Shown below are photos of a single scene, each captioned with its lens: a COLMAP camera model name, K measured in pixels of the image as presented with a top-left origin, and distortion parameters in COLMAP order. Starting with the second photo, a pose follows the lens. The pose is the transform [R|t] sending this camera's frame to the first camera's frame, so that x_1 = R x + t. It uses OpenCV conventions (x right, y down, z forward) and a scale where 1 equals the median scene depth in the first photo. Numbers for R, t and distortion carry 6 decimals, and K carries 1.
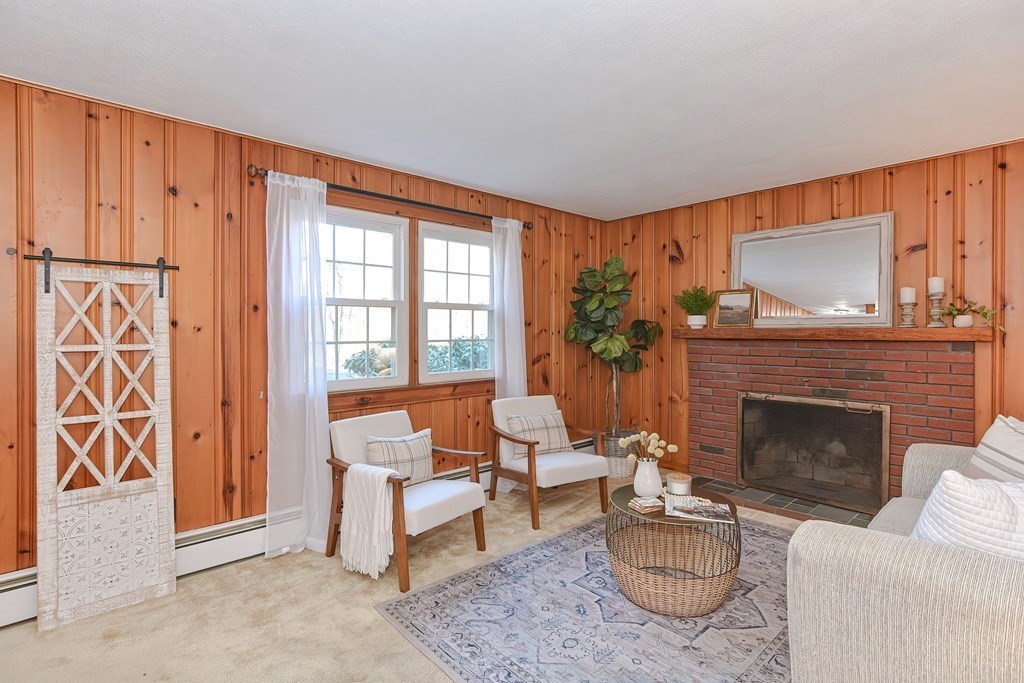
lens RADIAL K [[509.5, 0, 516.8], [0, 509.5, 335.5], [0, 0, 1]] dist [-0.001761, -0.000152]
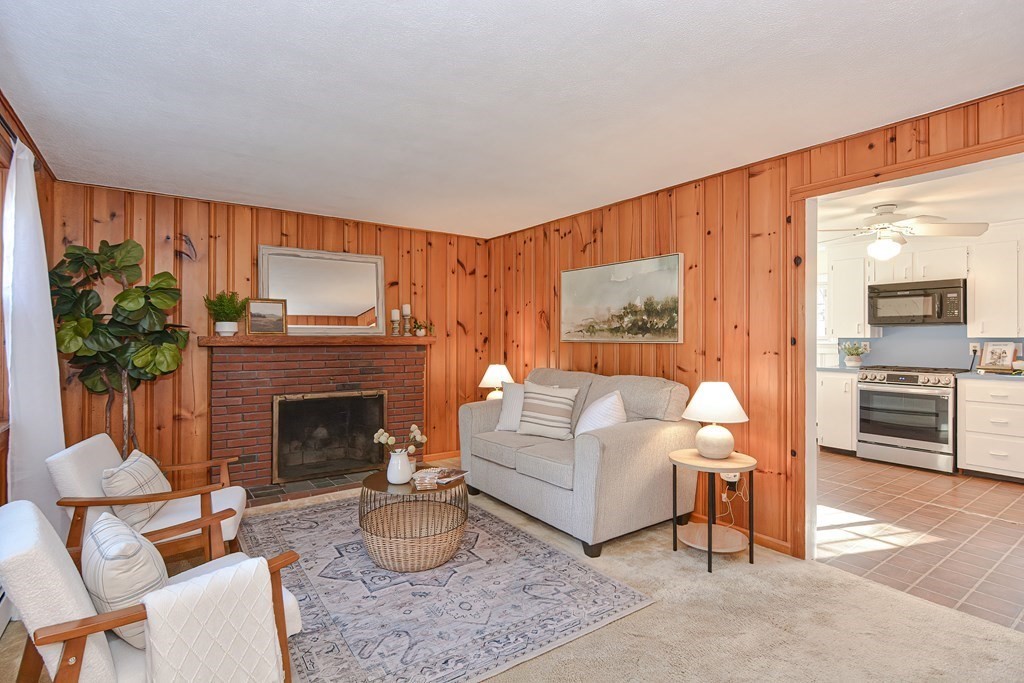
lens RADIAL K [[491.9, 0, 513.5], [0, 491.9, 338.7], [0, 0, 1]] dist [0.001449, 0.000675]
pose [[0.127490, 0.000730, 0.991840, -0.595110], [0.007523, 0.999970, -0.001703, -0.003391], [-0.991811, 0.007679, 0.127481, 0.442197]]
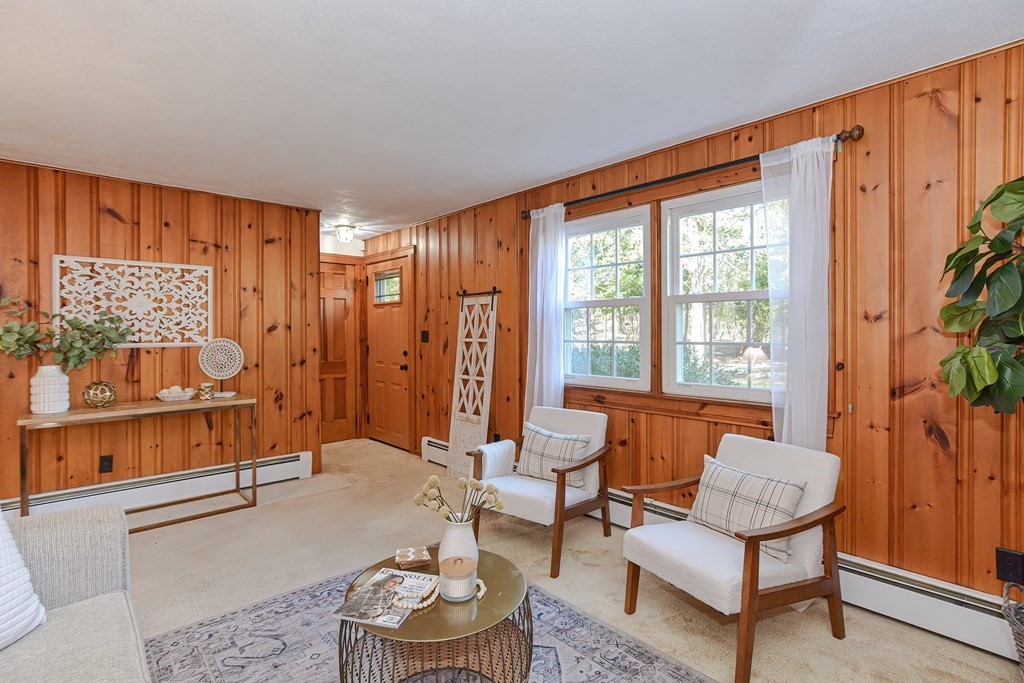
lens RADIAL K [[514.1, 0, 514.9], [0, 514.1, 341.5], [0, 0, 1]] dist [-0.001457, 0.000117]
pose [[-0.017583, 0.027270, -0.999473, 0.707656], [-0.002157, 0.999625, 0.027312, -0.015188], [0.999843, 0.002636, -0.017517, 0.801834]]
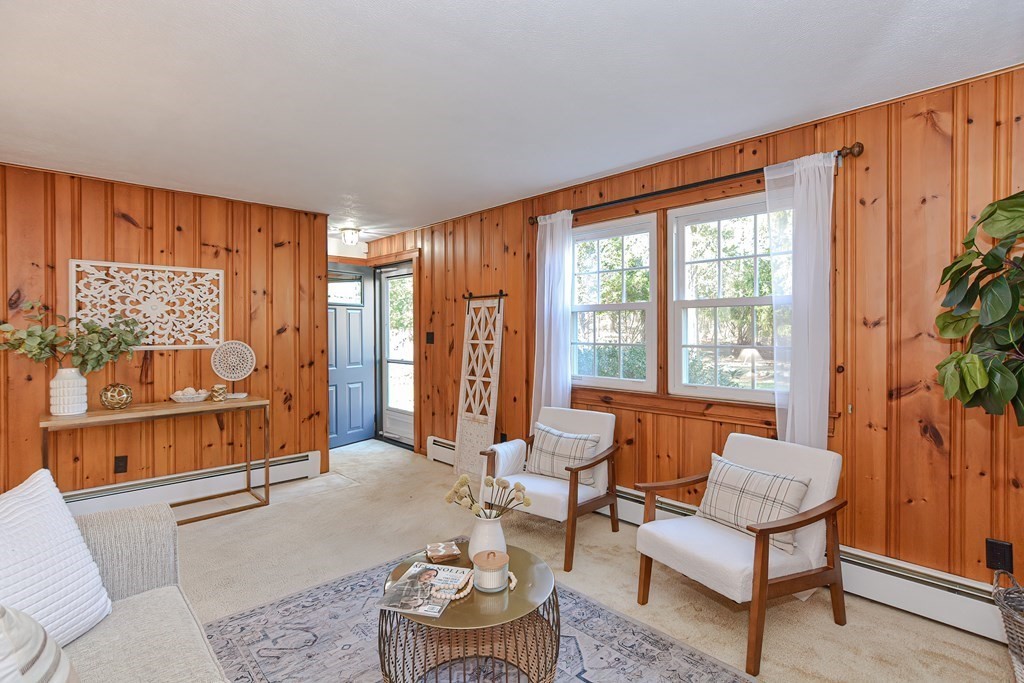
lens RADIAL K [[513.0, 0, 514.1], [0, 513.0, 341.5], [0, 0, 1]] dist [-0.002407, -0.000737]
pose [[-0.002040, 0.030214, -0.999541, 0.737234], [-0.001513, 0.999542, 0.030218, -0.024183], [0.999997, 0.001574, -0.001994, 0.766299]]
